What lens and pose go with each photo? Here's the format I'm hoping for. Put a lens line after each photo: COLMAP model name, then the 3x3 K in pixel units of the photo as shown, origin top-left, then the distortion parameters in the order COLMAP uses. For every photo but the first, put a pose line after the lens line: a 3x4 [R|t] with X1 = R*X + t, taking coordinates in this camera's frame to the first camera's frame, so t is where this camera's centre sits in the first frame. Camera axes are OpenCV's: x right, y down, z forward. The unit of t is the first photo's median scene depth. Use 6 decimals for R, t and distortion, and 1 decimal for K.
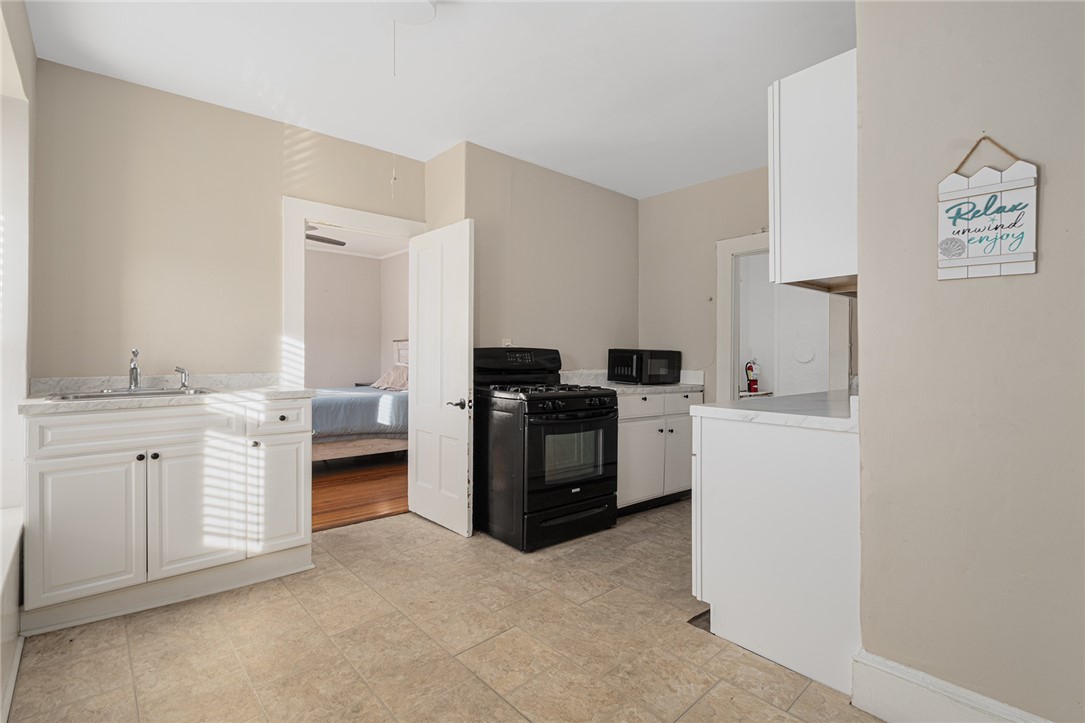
lens RADIAL K [[523.4, 0, 545.2], [0, 523.4, 353.2], [0, 0, 1]] dist [0.004164, -0.000458]
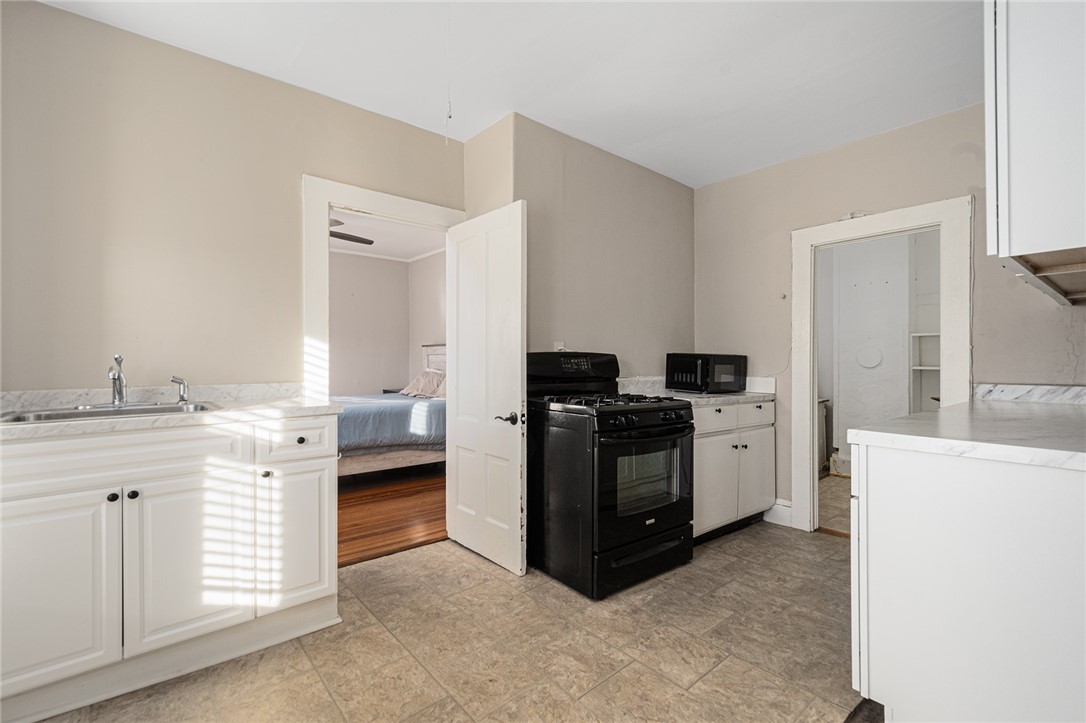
lens RADIAL K [[489.2, 0, 547.1], [0, 489.2, 359.3], [0, 0, 1]] dist [0.013560, -0.001324]
pose [[0.999856, -0.003078, -0.016662, -0.090447], [0.003129, 0.999991, 0.003027, -0.001376], [0.016653, -0.003078, 0.999857, 0.206347]]
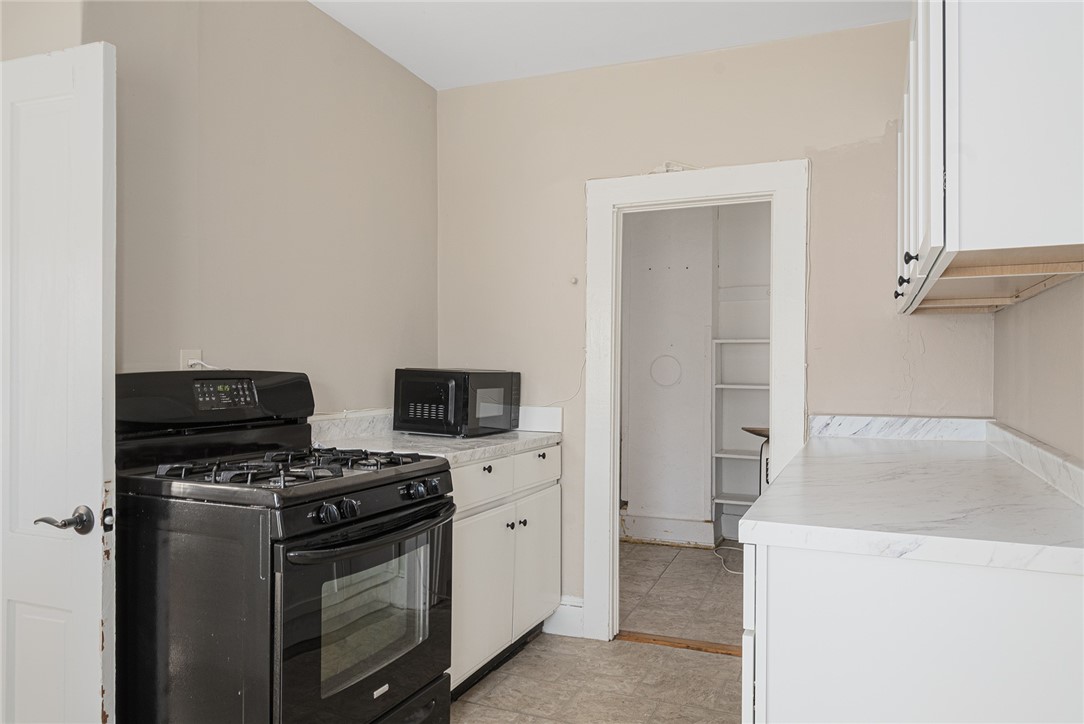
lens RADIAL K [[763.2, 0, 546.5], [0, 763.2, 368.2], [0, 0, 1]] dist [0.016890, -0.020574]
pose [[0.895339, -0.002166, 0.445379, -0.103571], [-0.003385, 0.999926, 0.011668, -0.023225], [-0.445372, -0.011955, 0.895266, 0.342063]]
